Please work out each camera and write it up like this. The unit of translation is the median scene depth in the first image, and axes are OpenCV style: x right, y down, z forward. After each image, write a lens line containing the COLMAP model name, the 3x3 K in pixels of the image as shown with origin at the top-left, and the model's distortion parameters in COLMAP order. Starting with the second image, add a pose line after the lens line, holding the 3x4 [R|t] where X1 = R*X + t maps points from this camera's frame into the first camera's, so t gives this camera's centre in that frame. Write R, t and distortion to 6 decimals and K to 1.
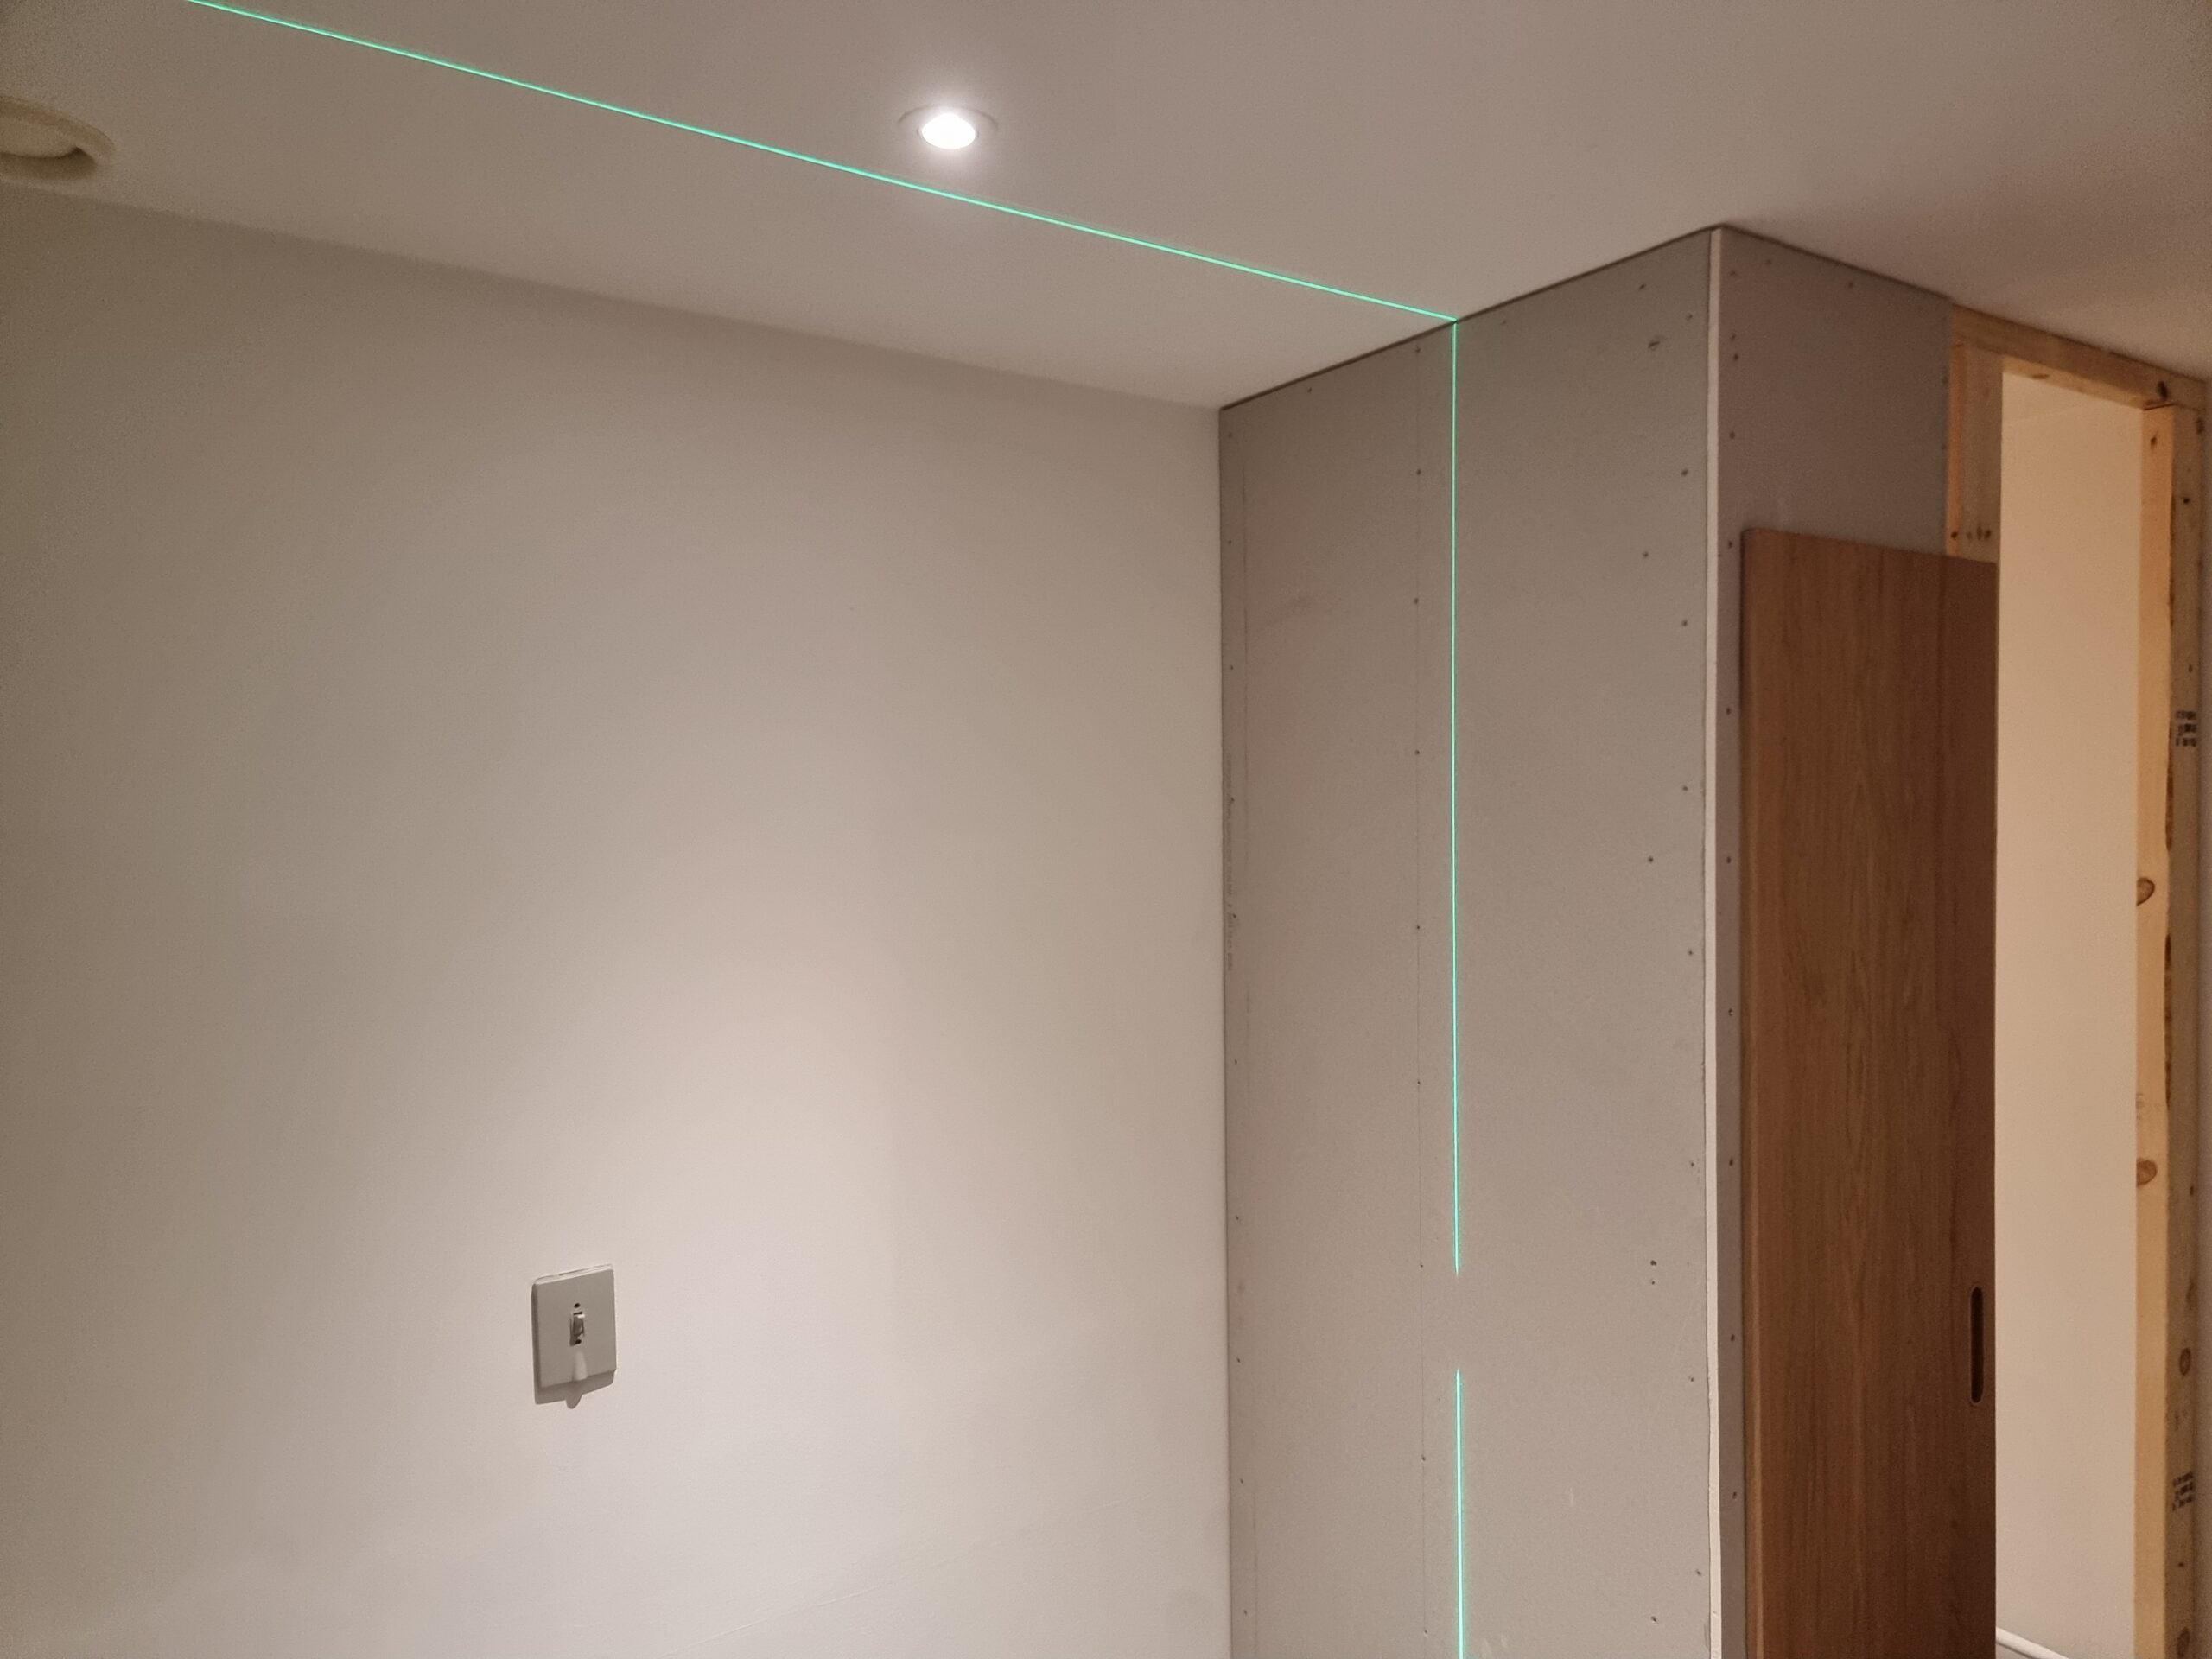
lens RADIAL K [[1530.7, 0, 1118.9], [0, 1530.7, 855.2], [0, 0, 1]] dist [0.085002, -0.072558]
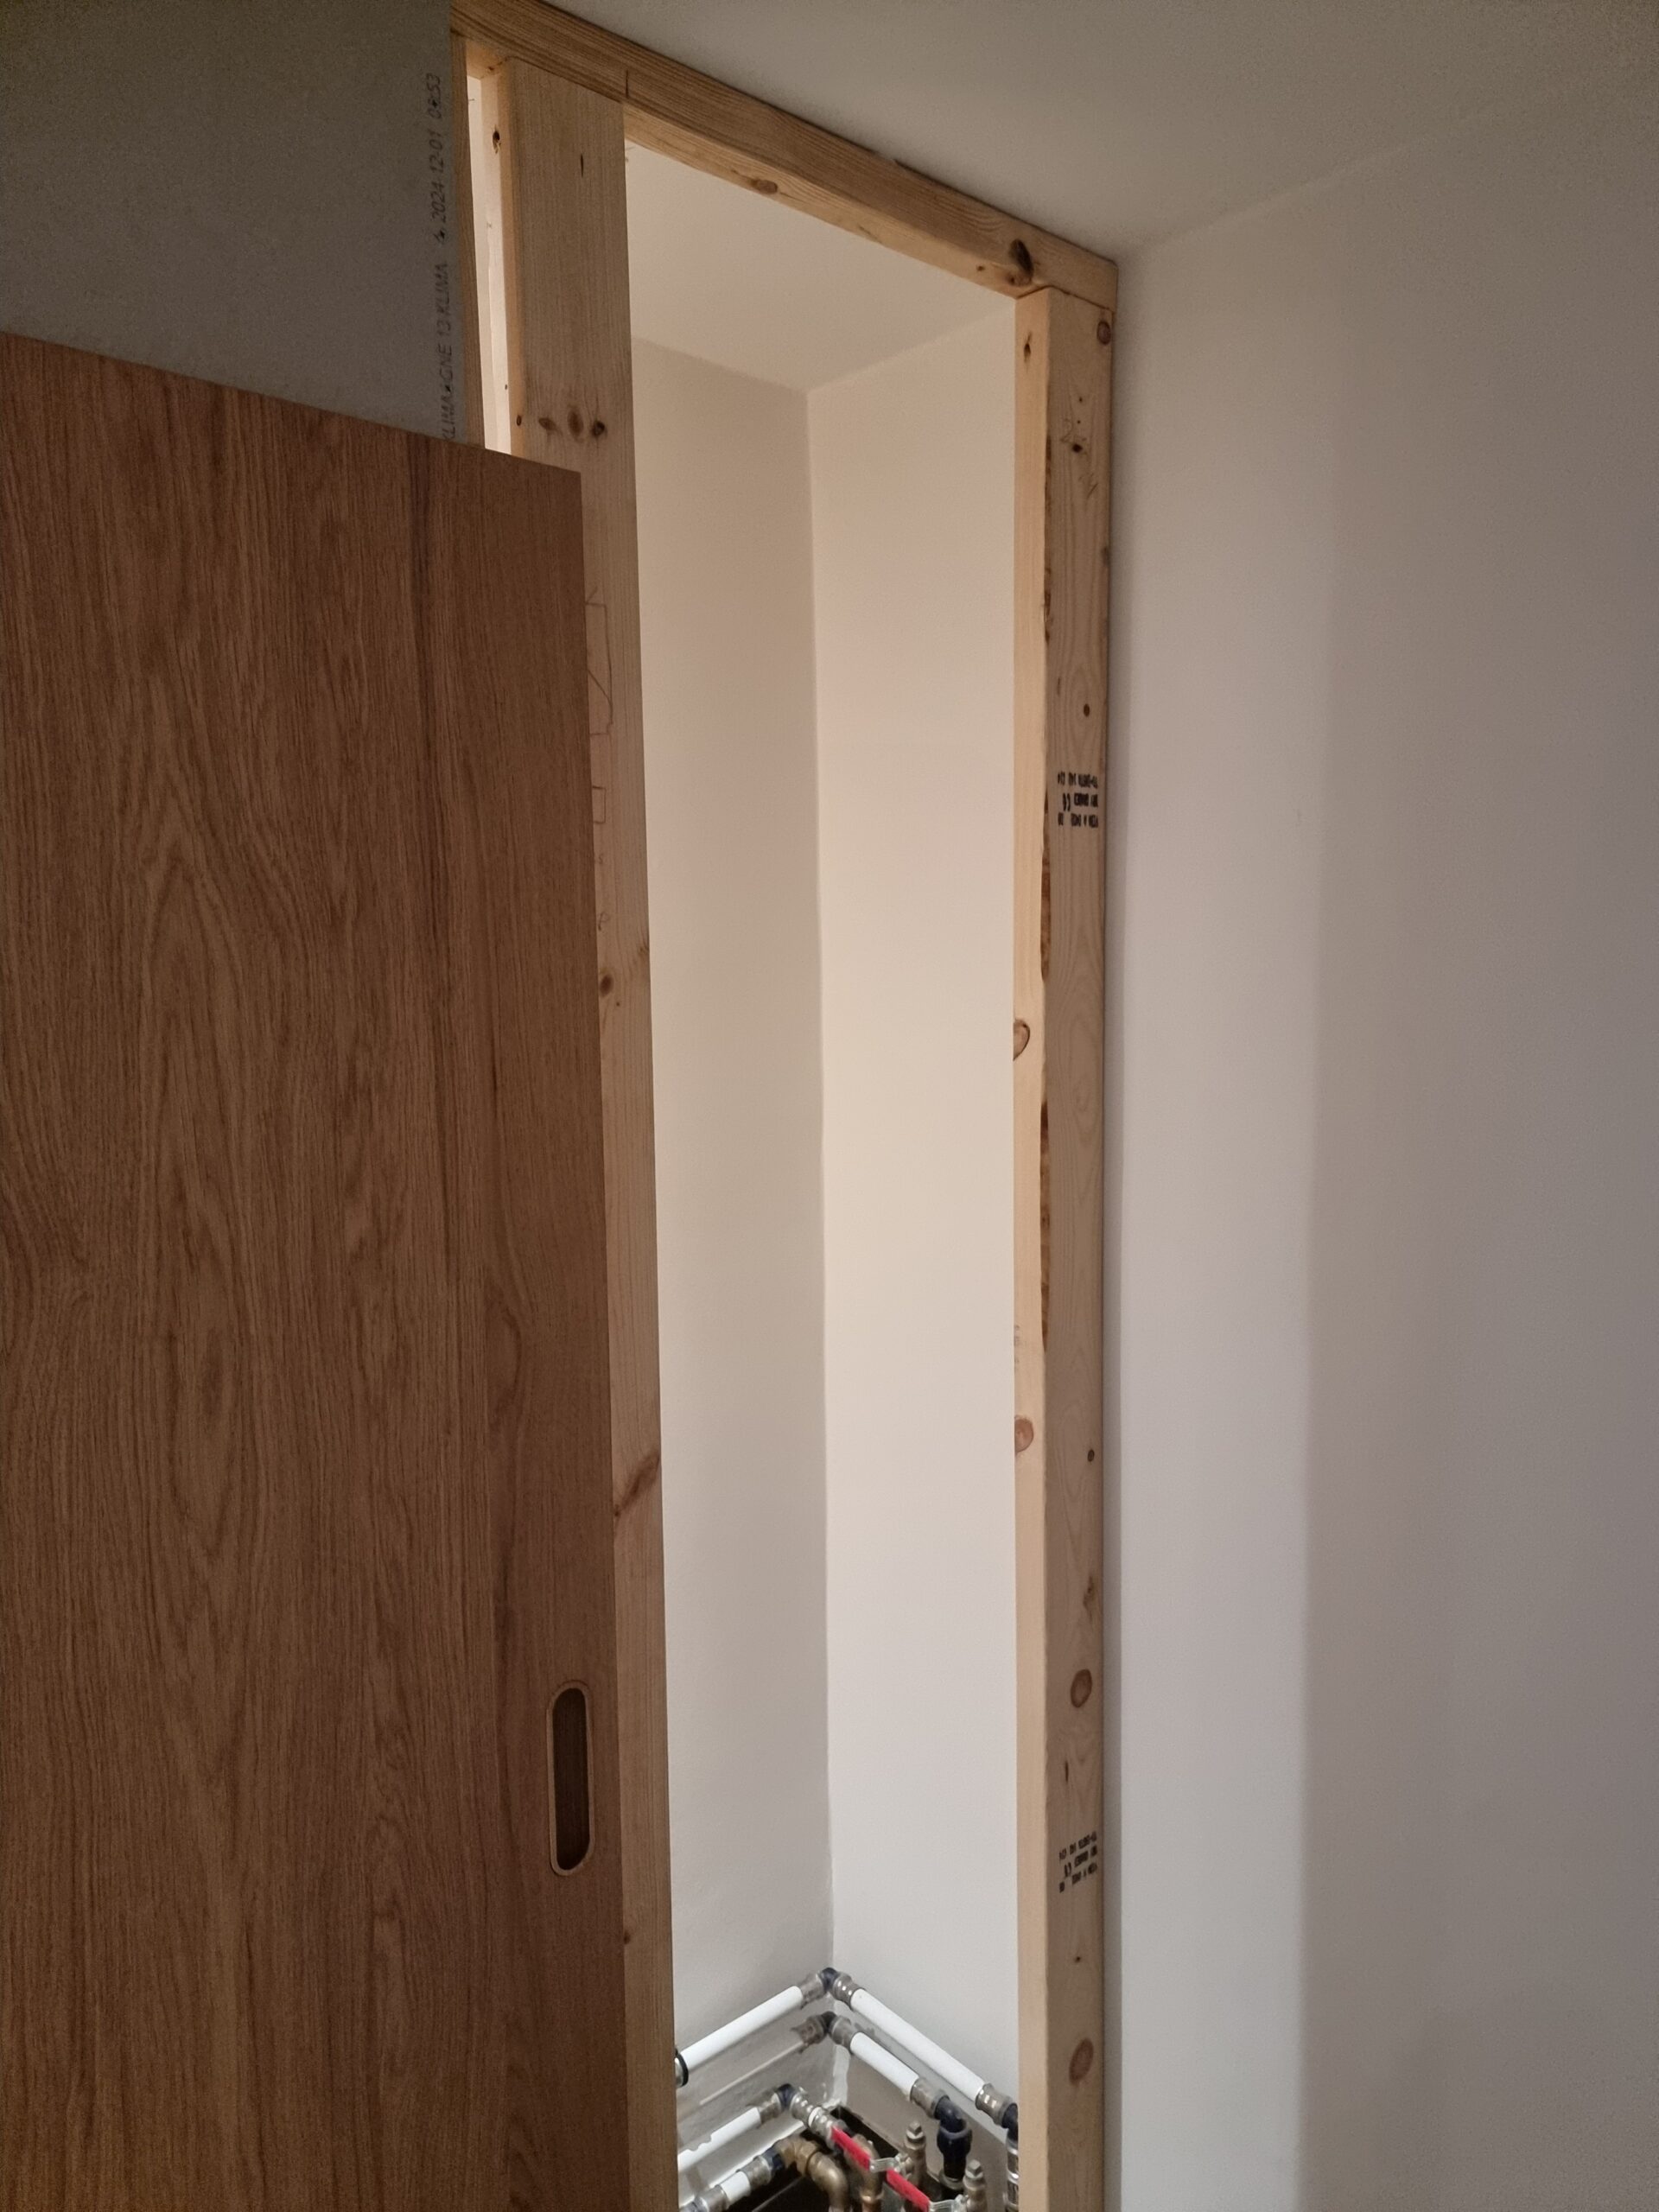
lens RADIAL K [[1553.6, 0, 829.7], [0, 1553.6, 1143.1], [0, 0, 1]] dist [0.068362, -0.045248]
pose [[0.989302, -0.019441, 0.144584, 0.589111], [0.006195, 0.995785, 0.091507, 0.006420], [-0.145753, -0.089633, 0.985252, 0.412738]]
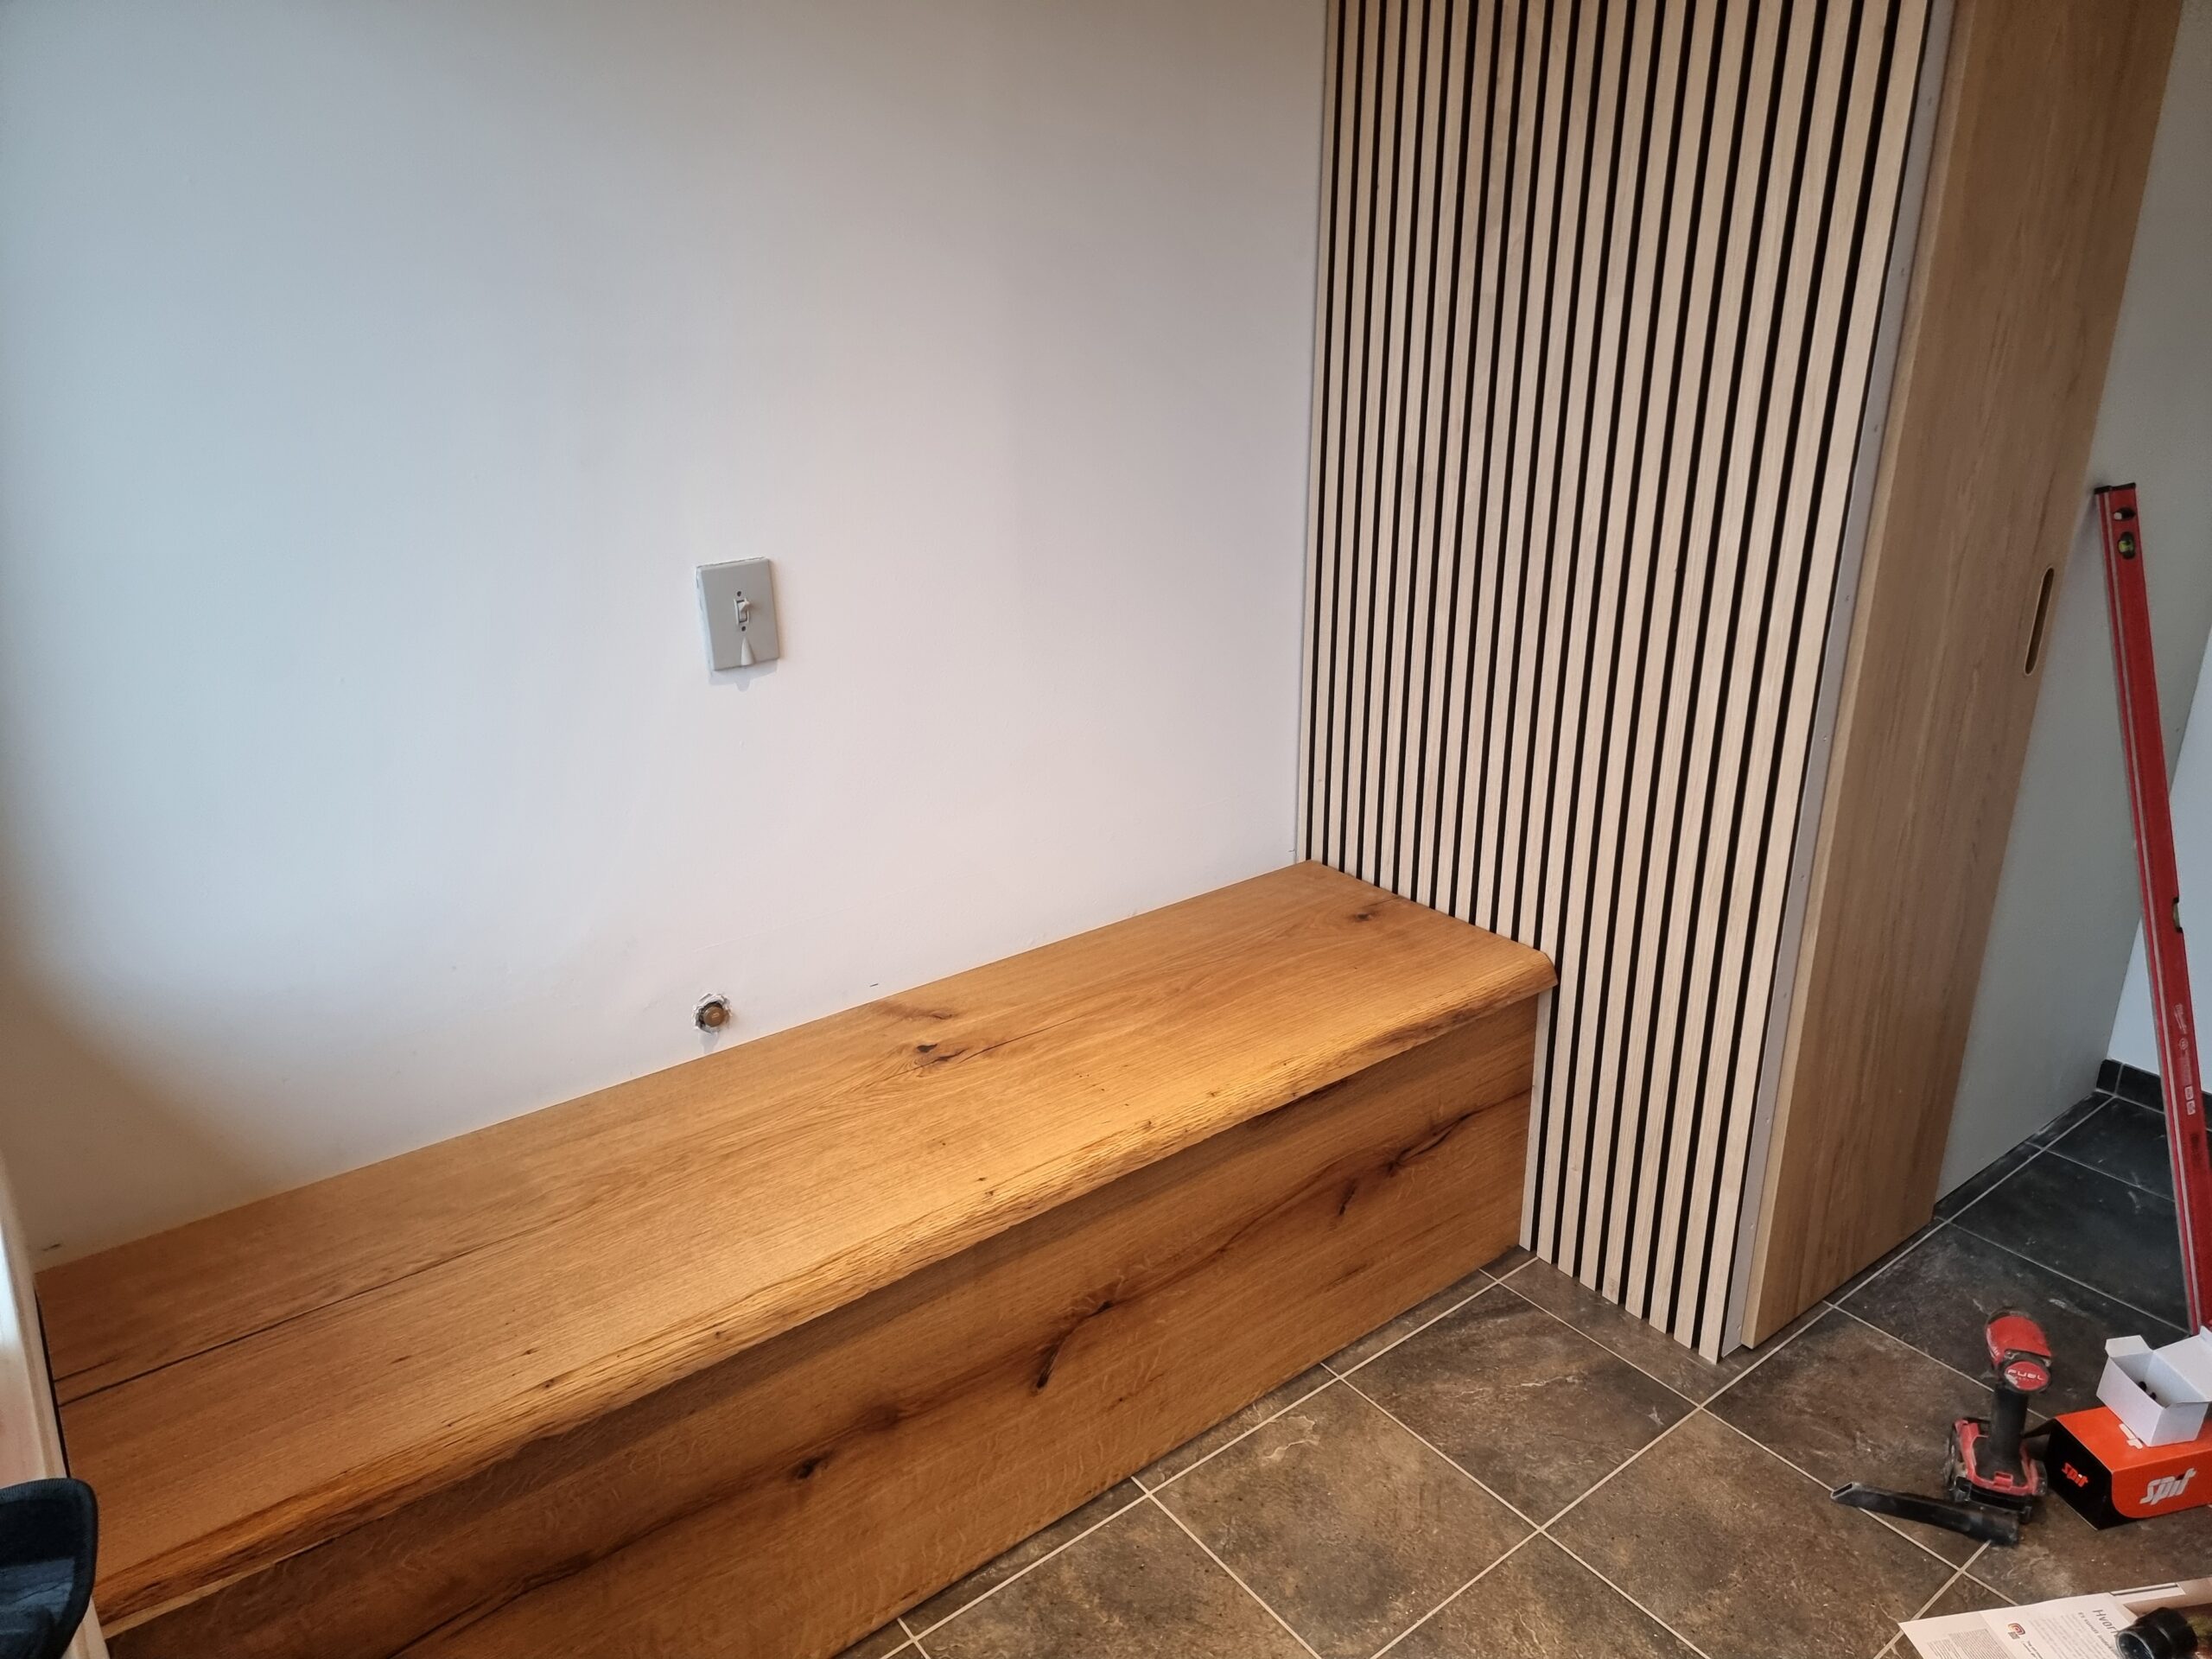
lens RADIAL K [[1525.7, 0, 1135.8], [0, 1525.7, 825.1], [0, 0, 1]] dist [0.084642, -0.062876]
pose [[0.997997, -0.017326, 0.060838, -0.149385], [-0.003232, 0.946536, 0.322583, 0.104272], [-0.063174, -0.322134, 0.944584, -0.026804]]
